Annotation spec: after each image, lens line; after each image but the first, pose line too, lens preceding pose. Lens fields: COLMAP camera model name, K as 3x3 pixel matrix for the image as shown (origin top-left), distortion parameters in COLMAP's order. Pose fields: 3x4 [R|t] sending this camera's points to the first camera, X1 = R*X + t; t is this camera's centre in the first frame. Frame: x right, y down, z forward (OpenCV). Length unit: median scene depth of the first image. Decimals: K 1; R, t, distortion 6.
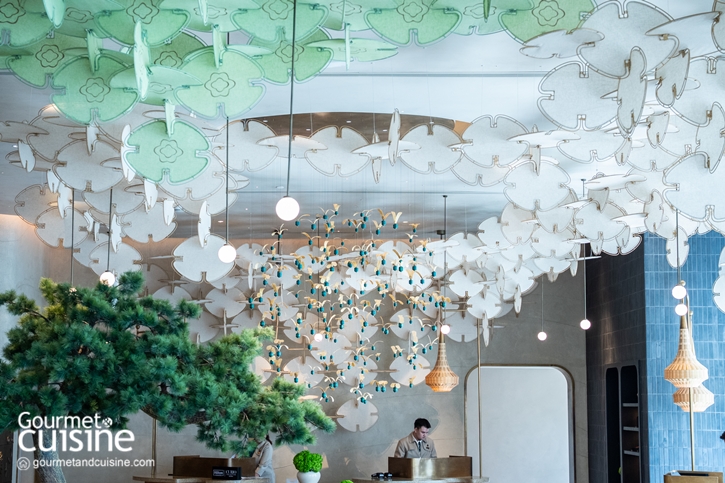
lens RADIAL K [[1237.7, 0, 350.1], [0, 1237.7, 241.5], [0, 0, 1]] dist [0.160190, 0.039484]
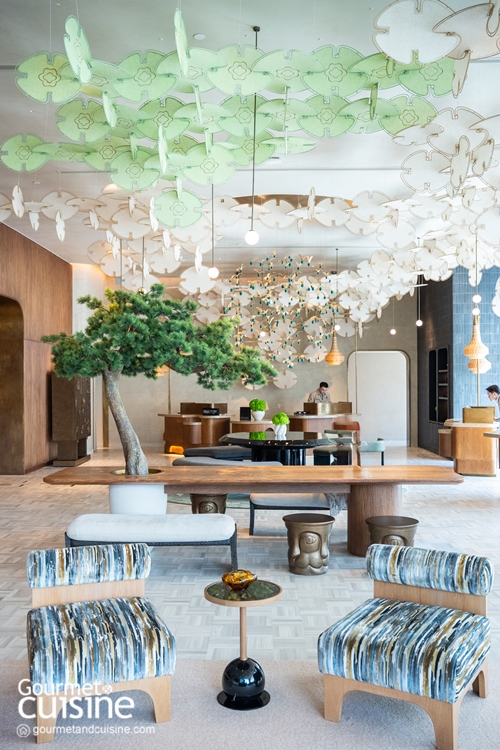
lens RADIAL K [[676.9, 0, 250.0], [0, 676.9, 375.0], [0, 0, 1]] dist [0.000418, 0.006703]
pose [[0.999833, -0.008584, -0.016114, -0.033769], [0.009778, 0.997092, 0.075577, 0.074108], [0.015418, -0.075722, 0.997010, 0.070824]]
